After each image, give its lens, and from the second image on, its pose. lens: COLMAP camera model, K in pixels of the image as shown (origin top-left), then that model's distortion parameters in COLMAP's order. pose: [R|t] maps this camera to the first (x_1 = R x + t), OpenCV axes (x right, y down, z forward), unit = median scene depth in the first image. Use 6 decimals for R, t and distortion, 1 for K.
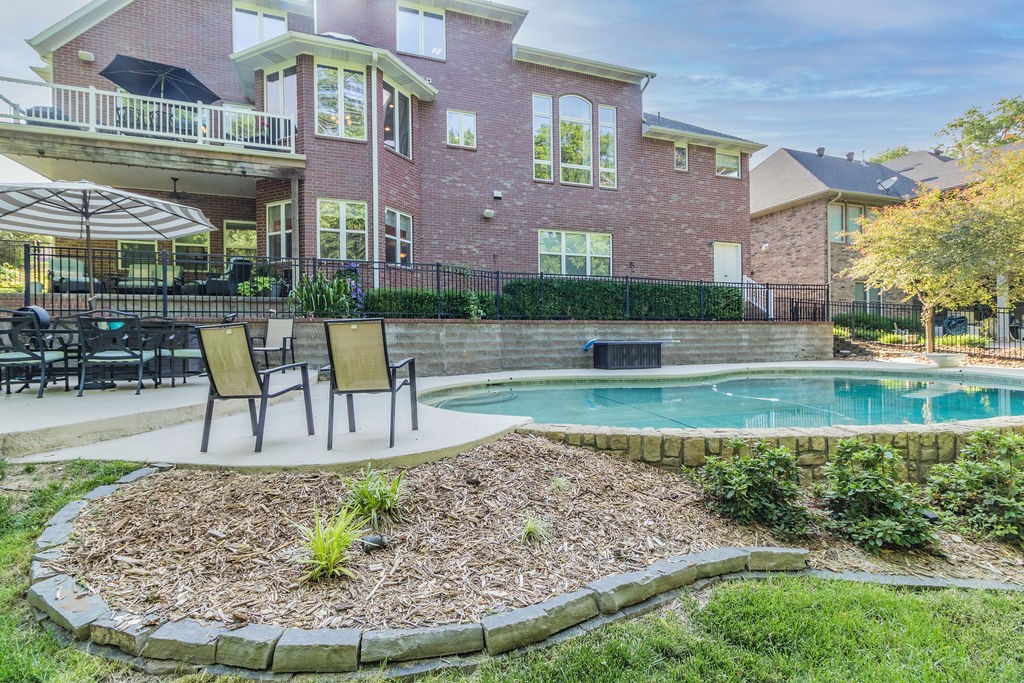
lens RADIAL K [[481.9, 0, 513.2], [0, 481.9, 339.4], [0, 0, 1]] dist [0.005534, 0.000986]
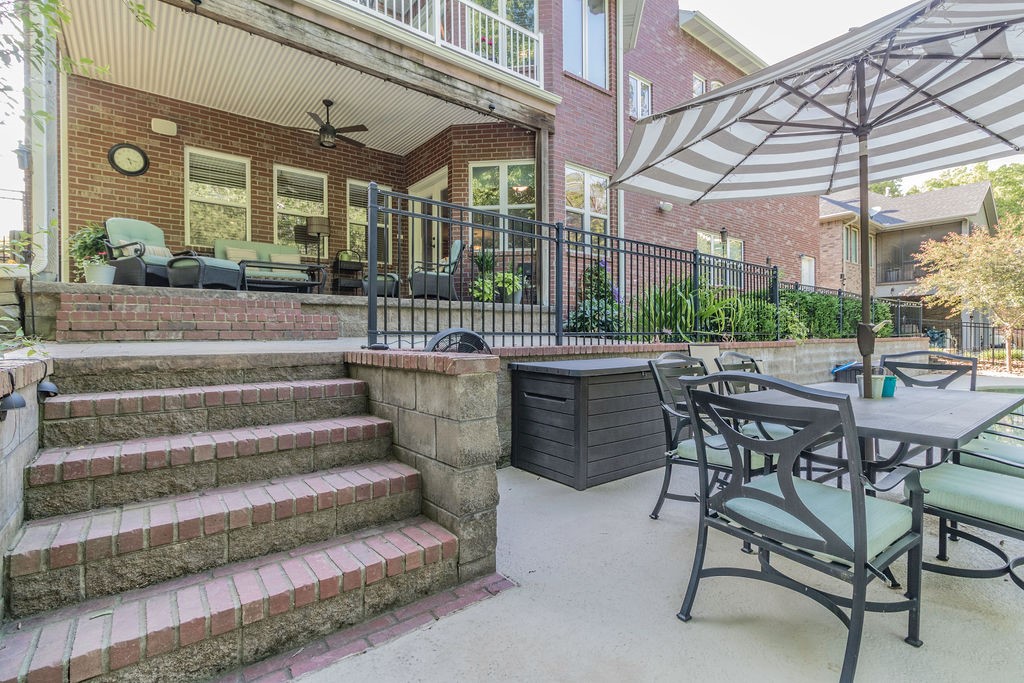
lens RADIAL K [[481.9, 0, 511.8], [0, 481.9, 338.3], [0, 0, 1]] dist [0.005534, 0.000986]
pose [[0.947237, 0.003480, 0.320515, -0.712769], [-0.002160, 0.999988, -0.004474, -0.037591], [-0.320527, 0.003545, 0.947233, 0.377247]]
